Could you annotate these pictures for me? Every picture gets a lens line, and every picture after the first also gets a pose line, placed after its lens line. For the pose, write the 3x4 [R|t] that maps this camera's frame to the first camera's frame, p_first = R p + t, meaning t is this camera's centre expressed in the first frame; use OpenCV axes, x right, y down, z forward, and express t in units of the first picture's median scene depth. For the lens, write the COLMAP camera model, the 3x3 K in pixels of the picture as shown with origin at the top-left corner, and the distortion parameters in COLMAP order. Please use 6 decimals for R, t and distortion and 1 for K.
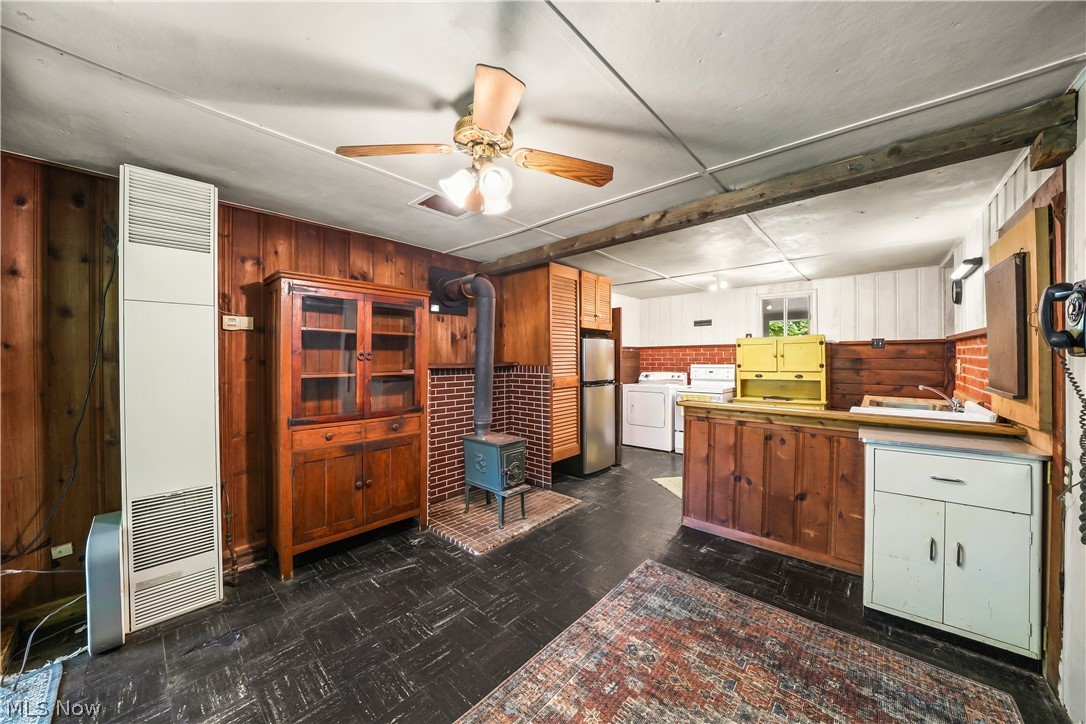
lens RADIAL K [[377.6, 0, 539.6], [0, 377.6, 357.5], [0, 0, 1]] dist [-0.021459, 0.000111]
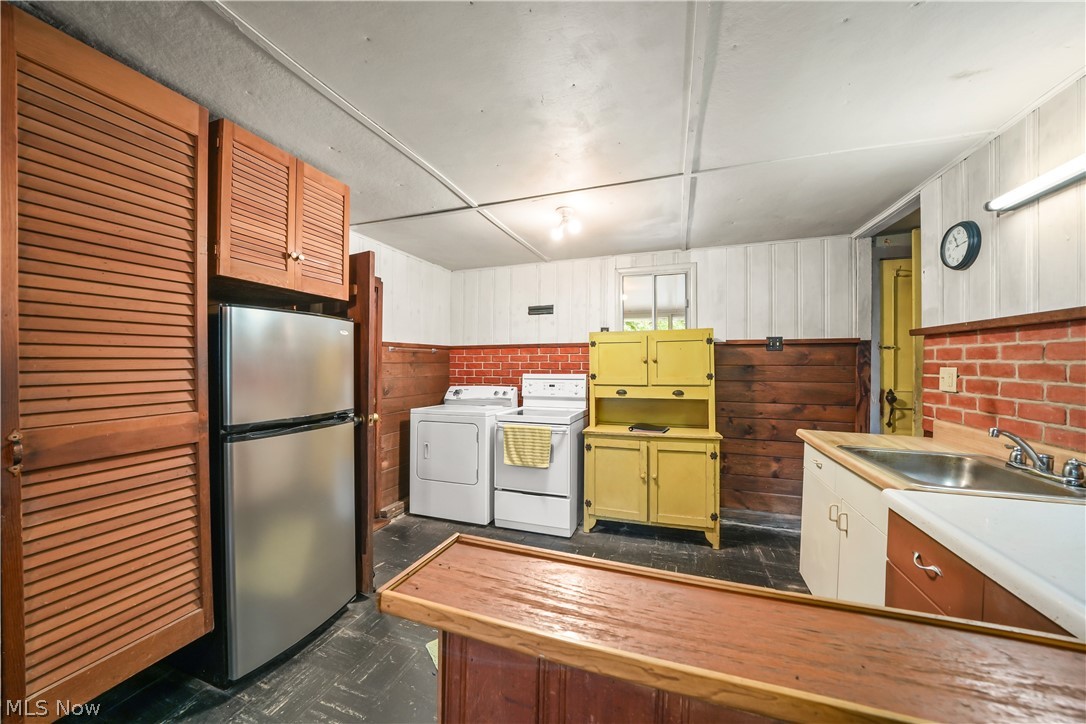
lens RADIAL K [[377.6, 0, 539.6], [0, 377.6, 357.5], [0, 0, 1]] dist [-0.021459, 0.000111]
pose [[0.923076, 0.011815, 0.384436, 0.253156], [-0.005409, 0.999828, -0.017741, 0.002631], [-0.384580, 0.014296, 0.922981, 0.555202]]
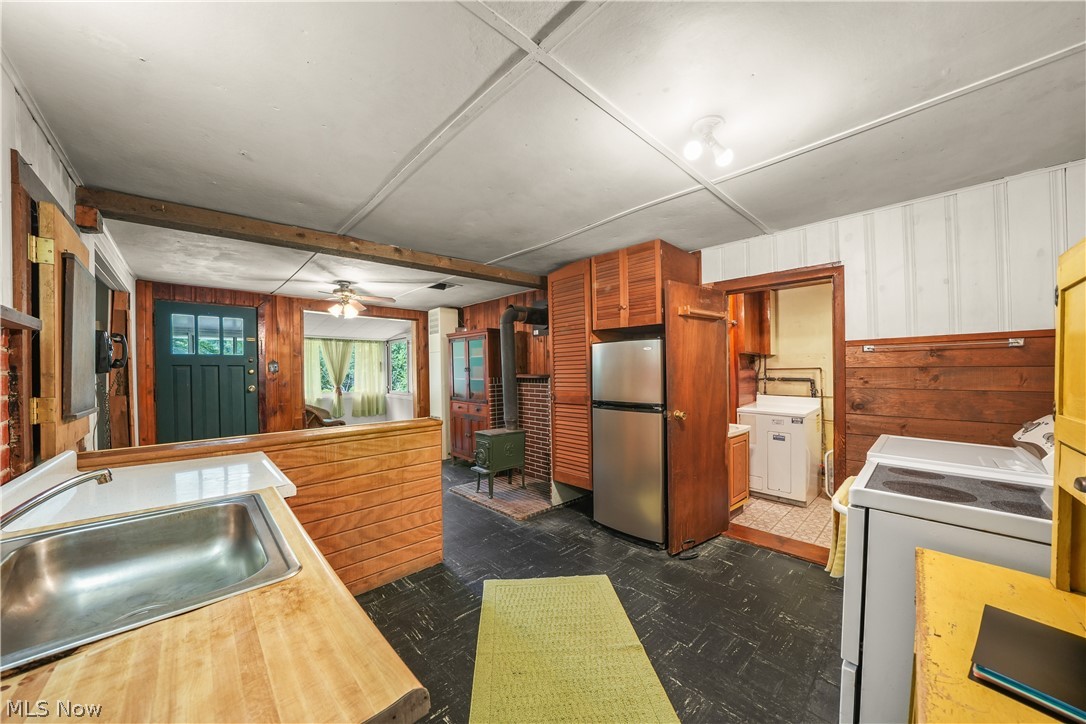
lens RADIAL K [[375.3, 0, 537.8], [0, 375.3, 371.7], [0, 0, 1]] dist [-0.024087, -0.000077]
pose [[-0.084054, 0.005597, -0.996445, 0.890689], [0.008564, 0.999951, 0.004894, 0.000532], [0.996424, -0.008122, -0.084098, 0.947624]]
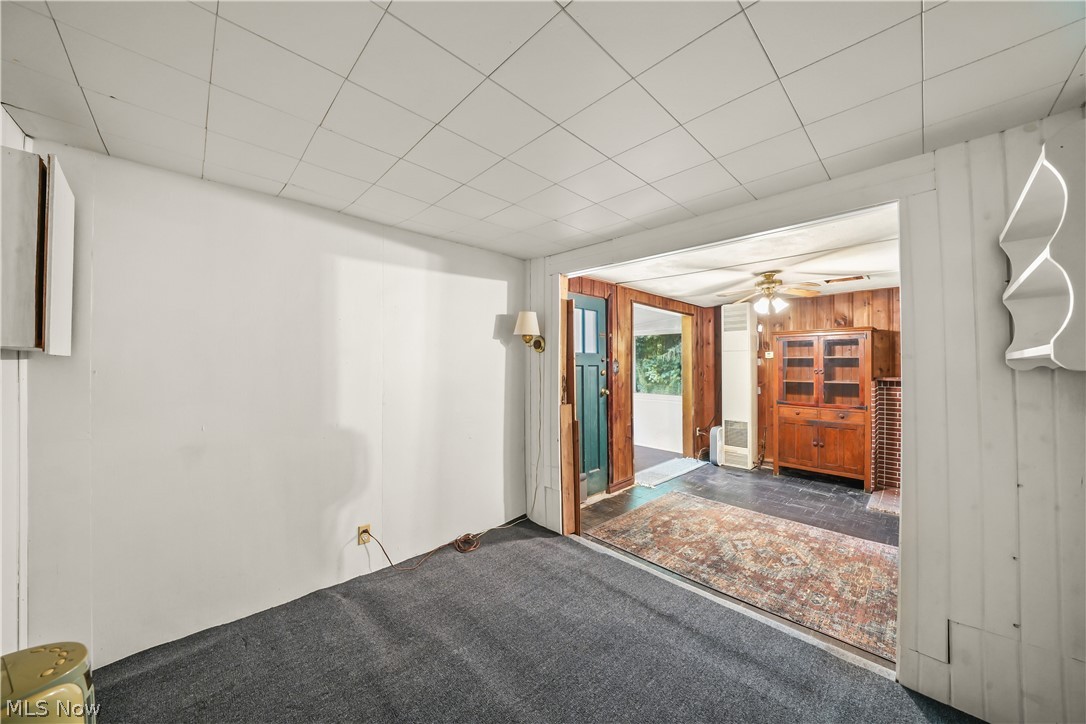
lens RADIAL K [[377.6, 0, 539.6], [0, 377.6, 357.5], [0, 0, 1]] dist [-0.021459, 0.000111]
pose [[-0.075314, -0.013591, -0.997067, 0.856652], [-0.001141, 0.999908, -0.013543, -0.027239], [0.997159, 0.000118, -0.075322, -0.106666]]
